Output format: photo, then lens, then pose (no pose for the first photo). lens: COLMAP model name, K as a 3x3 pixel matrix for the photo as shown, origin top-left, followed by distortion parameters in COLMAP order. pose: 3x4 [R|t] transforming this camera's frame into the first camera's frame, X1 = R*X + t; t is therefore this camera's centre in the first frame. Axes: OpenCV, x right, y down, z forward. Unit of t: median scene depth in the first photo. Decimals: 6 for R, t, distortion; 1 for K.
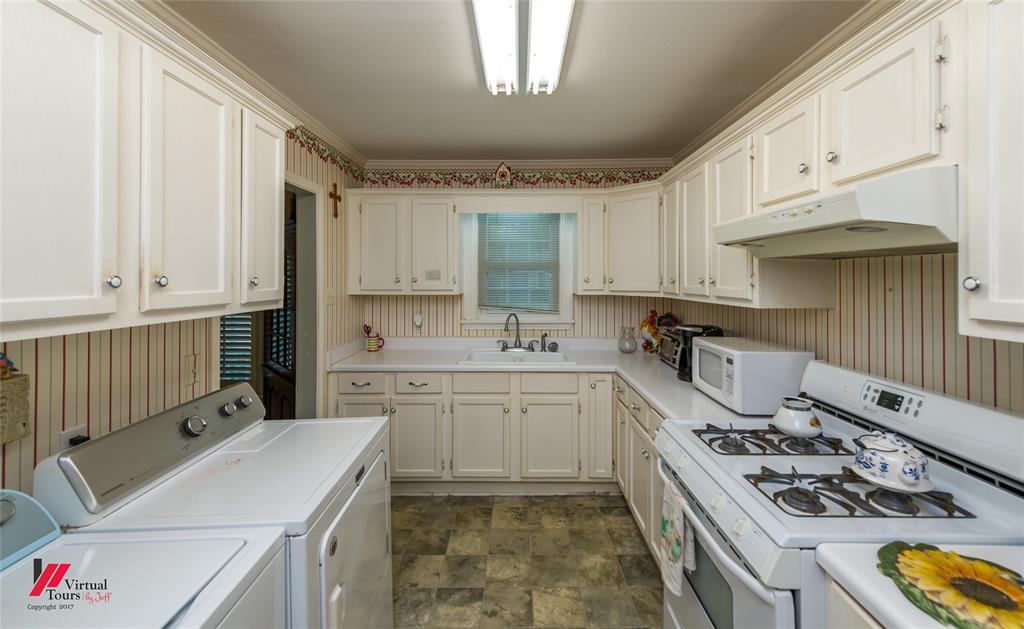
lens RADIAL K [[400.2, 0, 511.3], [0, 400.2, 301.6], [0, 0, 1]] dist [0.014693, -0.000316]
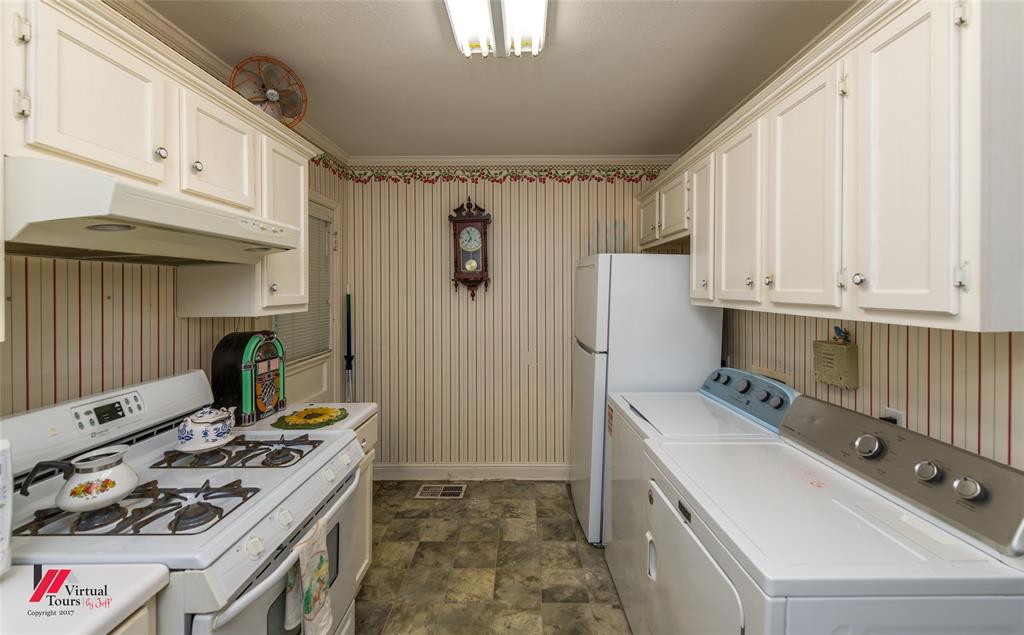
lens RADIAL K [[412.2, 0, 512.1], [0, 412.2, 292.2], [0, 0, 1]] dist [0.000685, -0.000024]
pose [[-0.999725, 0.011390, -0.020519, -0.001508], [0.010133, 0.998126, 0.060354, -0.041026], [0.021168, 0.060130, -0.997966, 0.907754]]
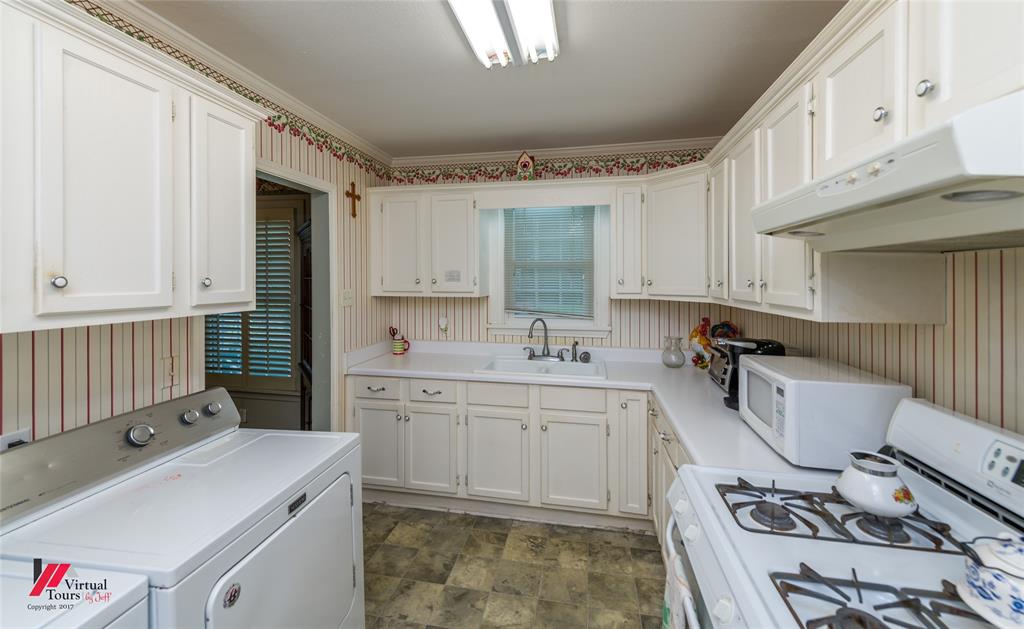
lens RADIAL K [[400.8, 0, 508.4], [0, 400.8, 300.5], [0, 0, 1]] dist [0.014713, -0.003194]
pose [[0.983571, 0.011571, -0.180152, 0.115440], [-0.012686, 0.999907, -0.005040, -0.006490], [0.180077, 0.007243, 0.983626, 0.111532]]
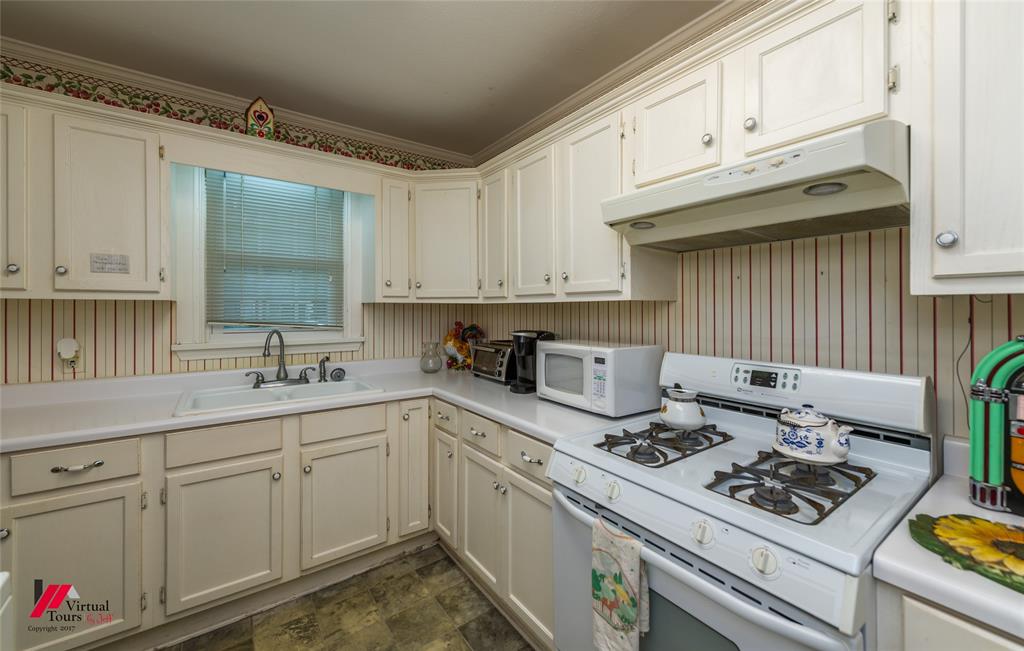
lens RADIAL K [[398.3, 0, 509.7], [0, 398.3, 321.4], [0, 0, 1]] dist [0.015316, -0.004556]
pose [[0.803947, -0.015148, 0.594509, -0.094189], [0.029159, 0.999477, -0.013965, 0.042080], [-0.593986, 0.028562, 0.803968, 0.254156]]
